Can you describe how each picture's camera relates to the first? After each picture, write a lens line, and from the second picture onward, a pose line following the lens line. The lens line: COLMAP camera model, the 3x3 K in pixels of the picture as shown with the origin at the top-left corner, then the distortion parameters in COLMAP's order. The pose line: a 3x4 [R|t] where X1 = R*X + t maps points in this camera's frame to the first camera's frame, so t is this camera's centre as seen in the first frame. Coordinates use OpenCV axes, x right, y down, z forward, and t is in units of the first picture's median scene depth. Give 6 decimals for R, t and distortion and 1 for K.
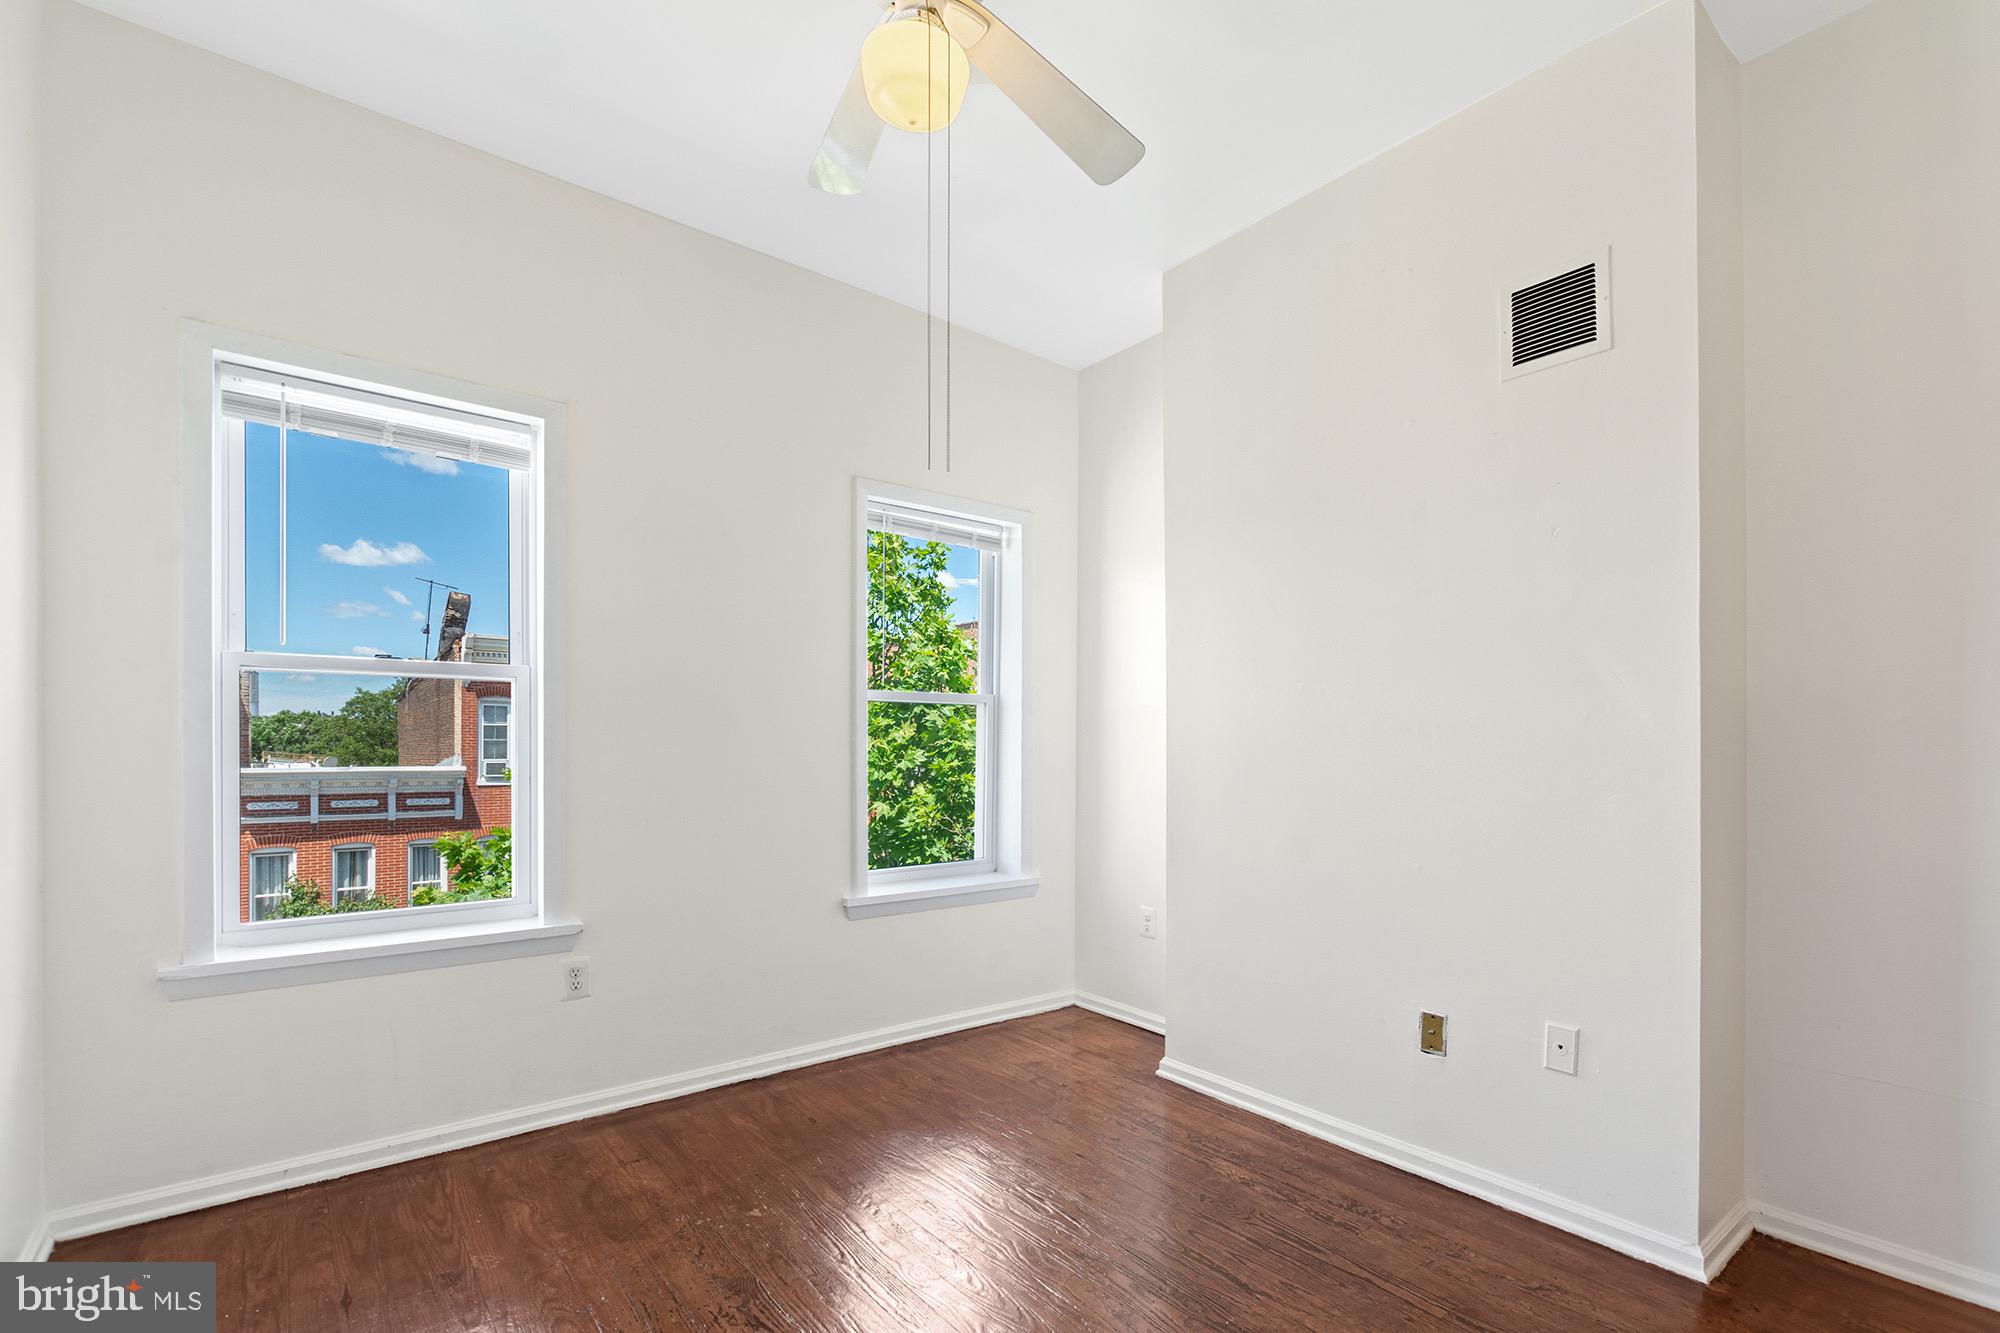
lens RADIAL K [[887.5, 0, 988.2], [0, 887.5, 744.1], [0, 0, 1]] dist [-0.000861, -0.000419]
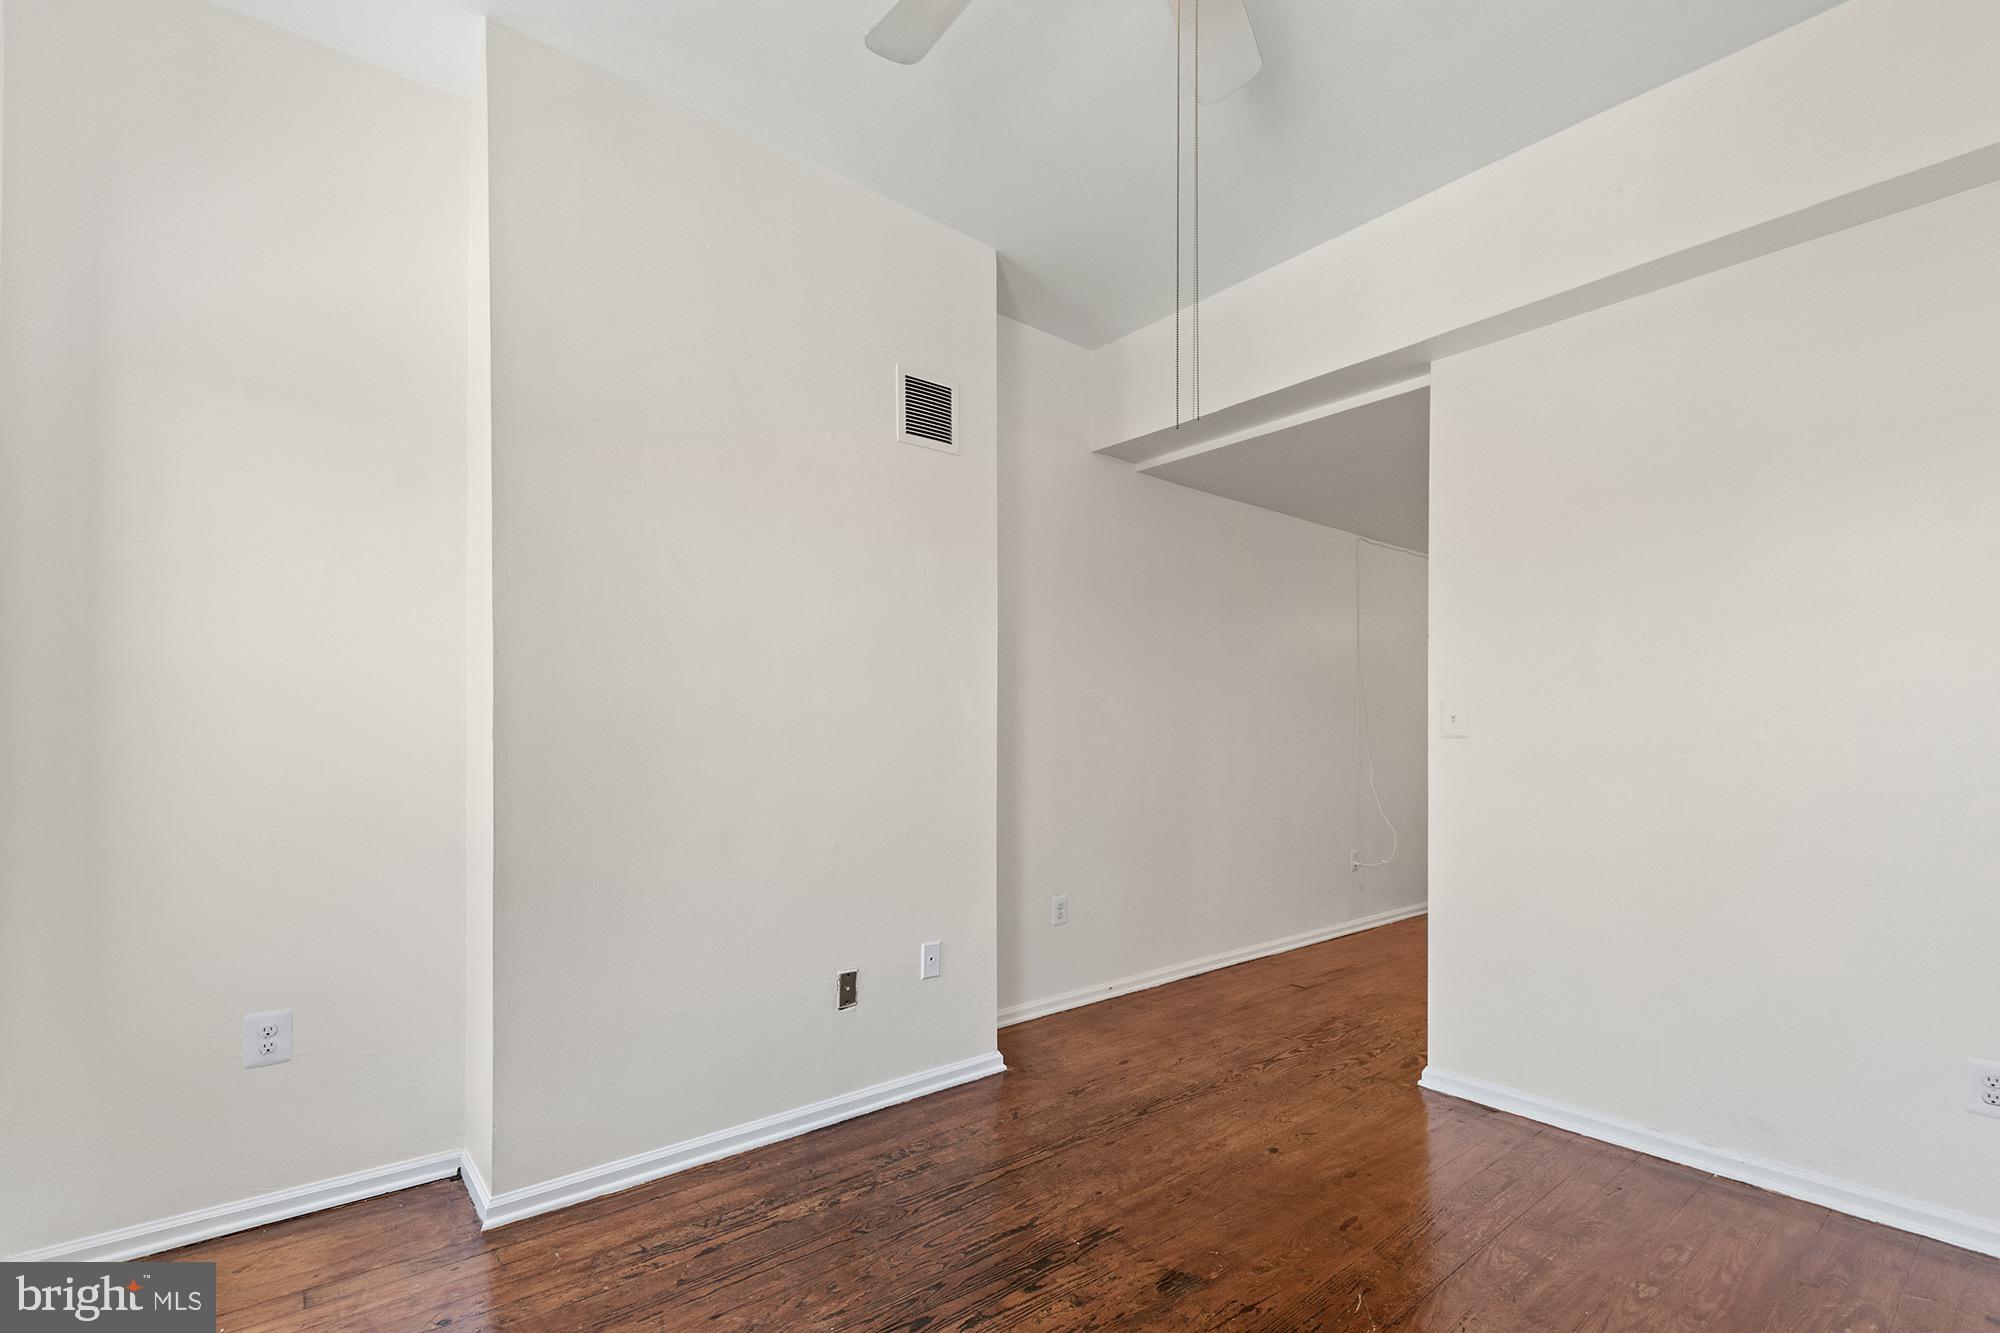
lens RADIAL K [[887.5, 0, 1007.8], [0, 887.5, 747.6], [0, 0, 1]] dist [-0.000861, -0.000419]
pose [[-0.034307, -0.013075, 0.999326, -0.649542], [-0.008457, 0.999882, 0.012791, 0.001919], [-0.999376, -0.008013, -0.034413, 0.861430]]
